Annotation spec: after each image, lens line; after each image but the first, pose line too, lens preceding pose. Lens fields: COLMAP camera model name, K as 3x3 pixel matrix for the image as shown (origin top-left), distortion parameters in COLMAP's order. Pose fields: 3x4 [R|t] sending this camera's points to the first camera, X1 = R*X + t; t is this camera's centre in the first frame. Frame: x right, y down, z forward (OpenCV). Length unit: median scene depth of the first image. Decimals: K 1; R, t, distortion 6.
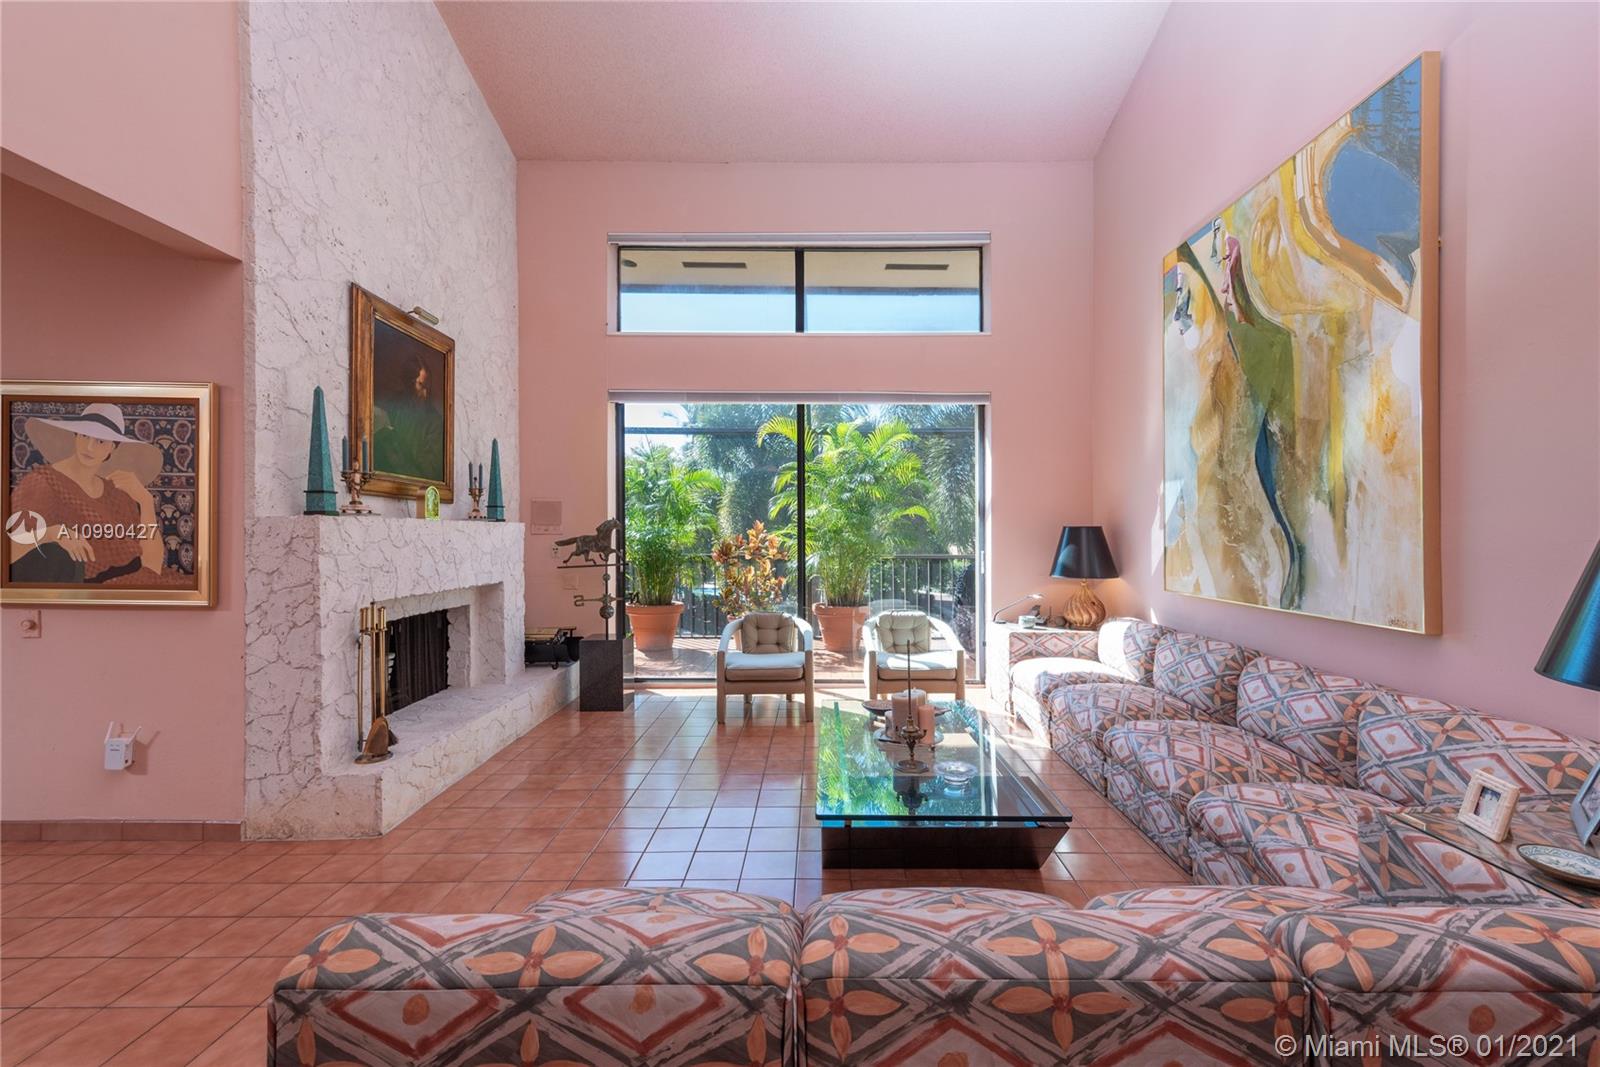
lens RADIAL K [[627.3, 0, 808.6], [0, 627.3, 534.2], [0, 0, 1]] dist [0.015191, -0.000871]
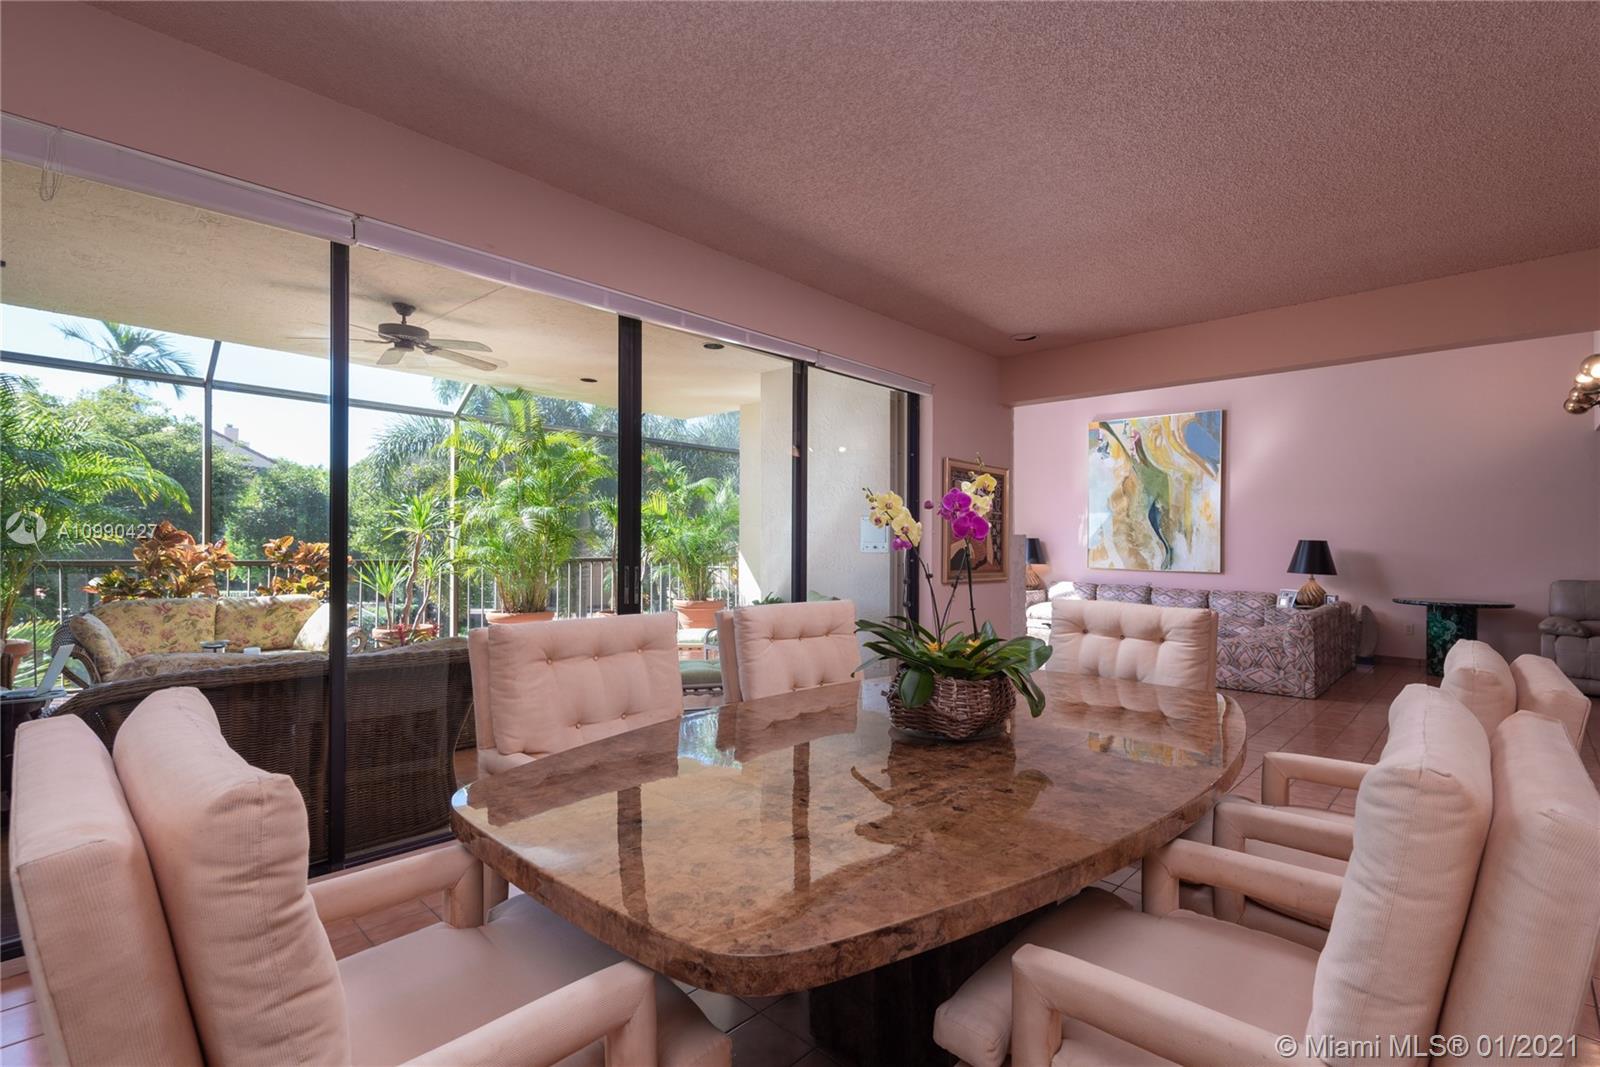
lens RADIAL K [[730.0, 0, 788.7], [0, 730.0, 522.5], [0, 0, 1]] dist [0.000753, 0.000000]
pose [[0.704623, 0.021741, 0.709249, -2.716979], [-0.009470, 0.999730, -0.021238, -0.010768], [-0.709519, 0.008248, 0.704639, -0.118301]]
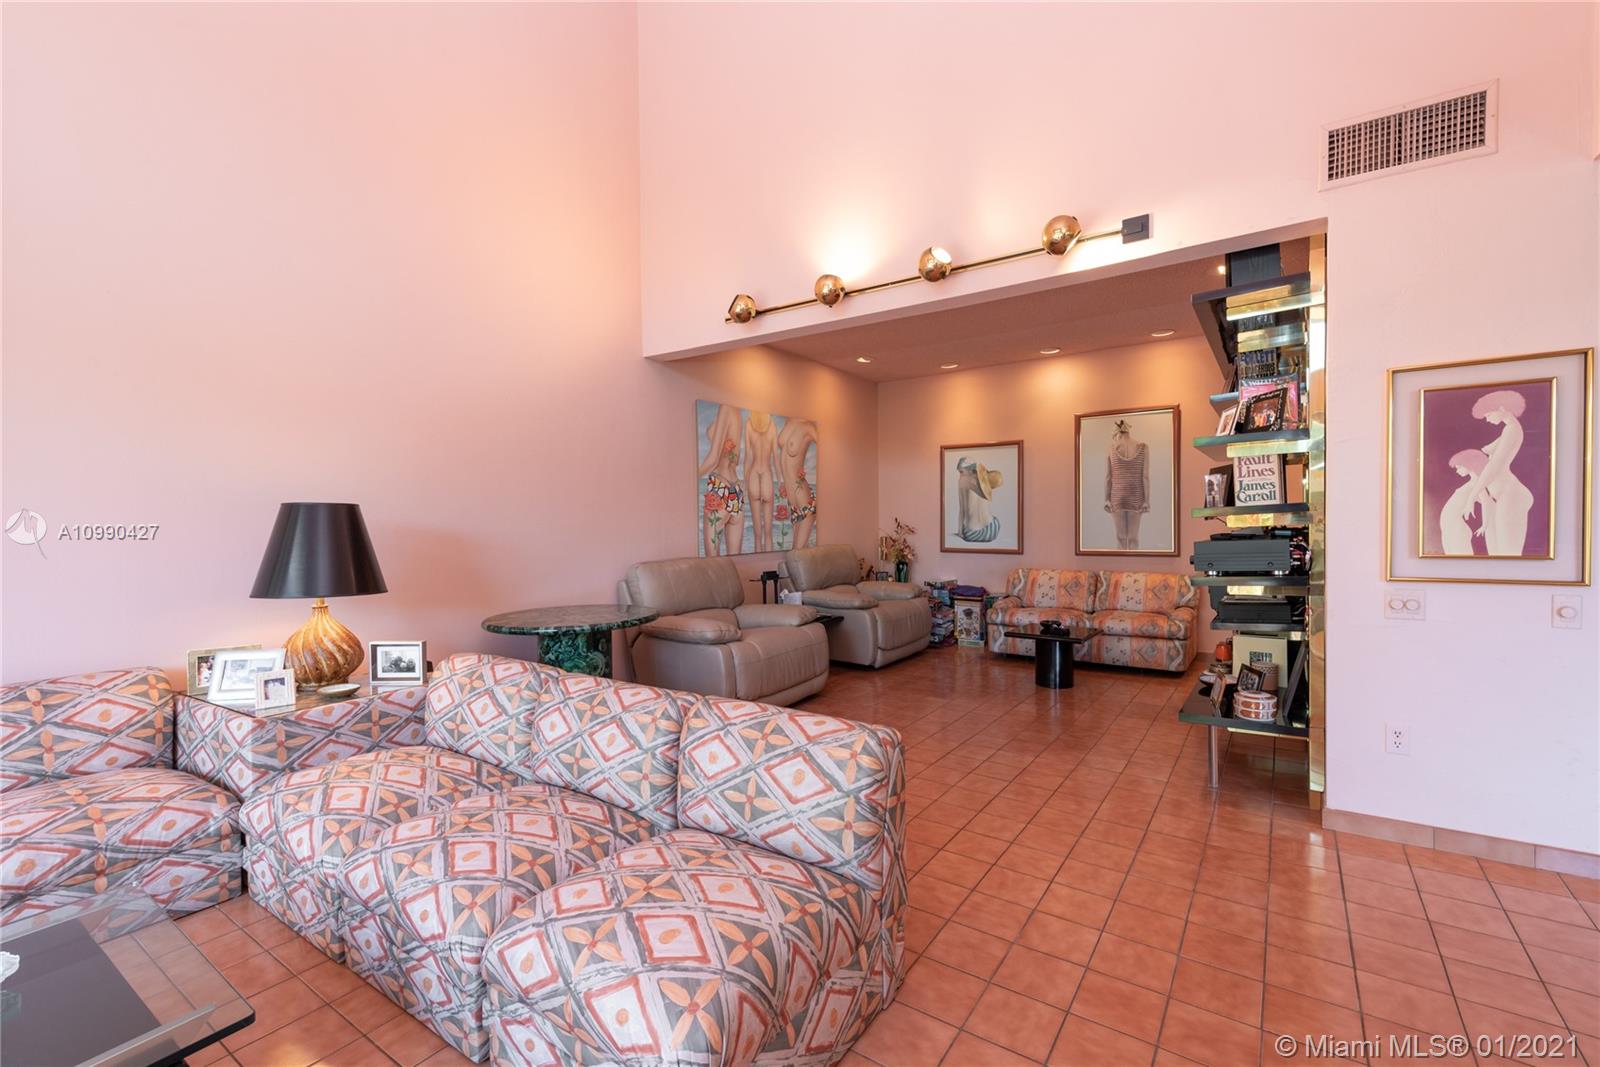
lens RADIAL K [[691.0, 0, 815.0], [0, 691.0, 537.3], [0, 0, 1]] dist [0.010065, -0.000652]
pose [[-0.829432, -0.006179, 0.558573, -0.516258], [0.008689, 0.999675, 0.023960, 0.006289], [-0.558540, 0.024727, -0.829109, 0.837947]]
